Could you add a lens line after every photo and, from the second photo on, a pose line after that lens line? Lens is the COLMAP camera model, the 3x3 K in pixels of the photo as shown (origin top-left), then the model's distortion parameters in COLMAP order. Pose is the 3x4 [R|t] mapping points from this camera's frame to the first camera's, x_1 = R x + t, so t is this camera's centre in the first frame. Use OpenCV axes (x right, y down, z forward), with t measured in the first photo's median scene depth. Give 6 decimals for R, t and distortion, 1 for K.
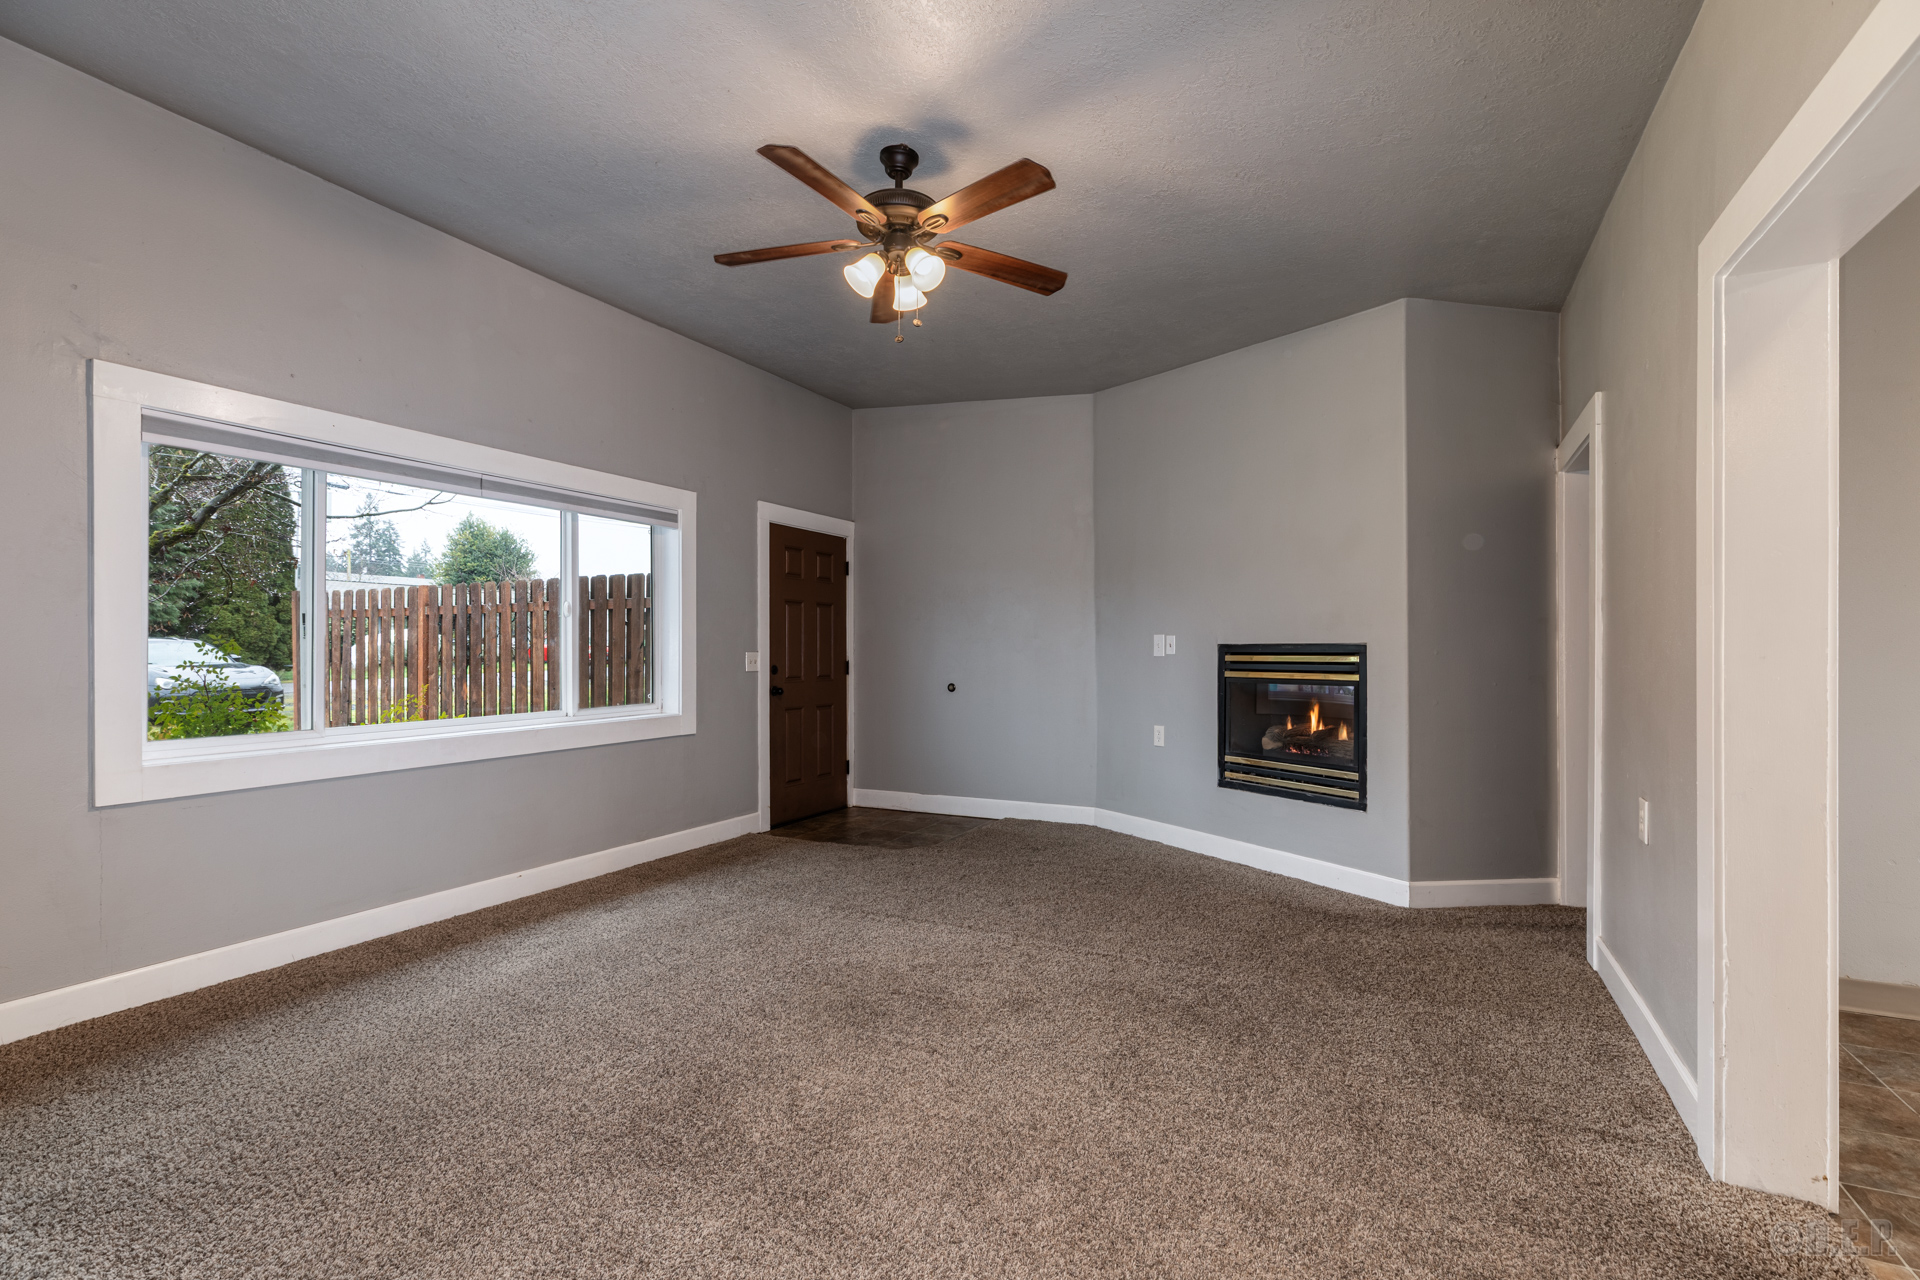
lens RADIAL K [[941.7, 0, 960.0], [0, 941.7, 640.0], [0, 0, 1]] dist [0.001101, 0.000289]
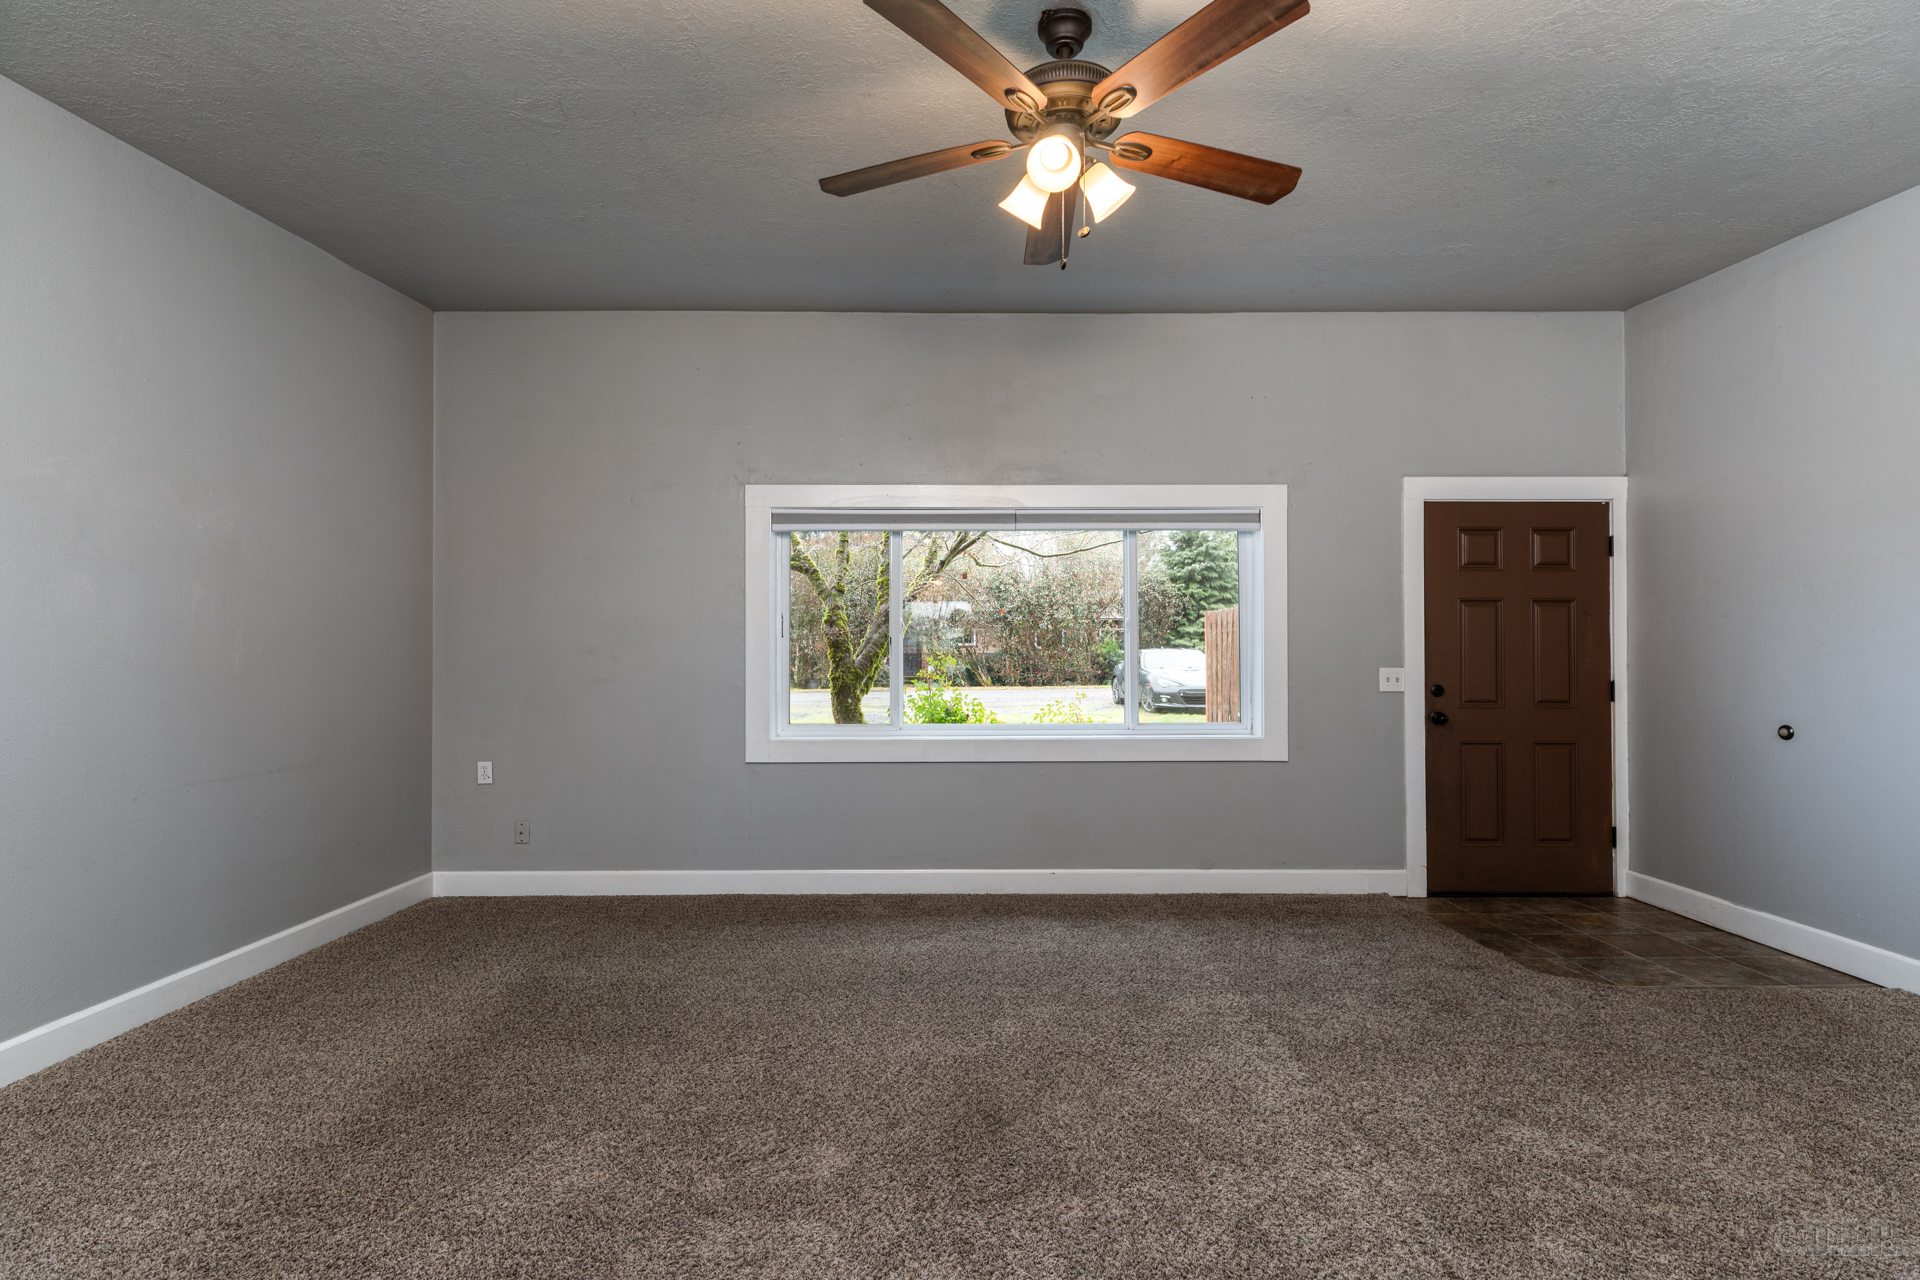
lens RADIAL K [[884.3, 0, 960.0], [0, 884.3, 640.0], [0, 0, 1]] dist [0.000248, -0.000252]
pose [[0.424582, -0.014645, -0.905271, 0.300076], [0.009720, 0.999885, -0.011617, -0.005510], [0.905337, -0.003867, 0.424676, 0.342554]]
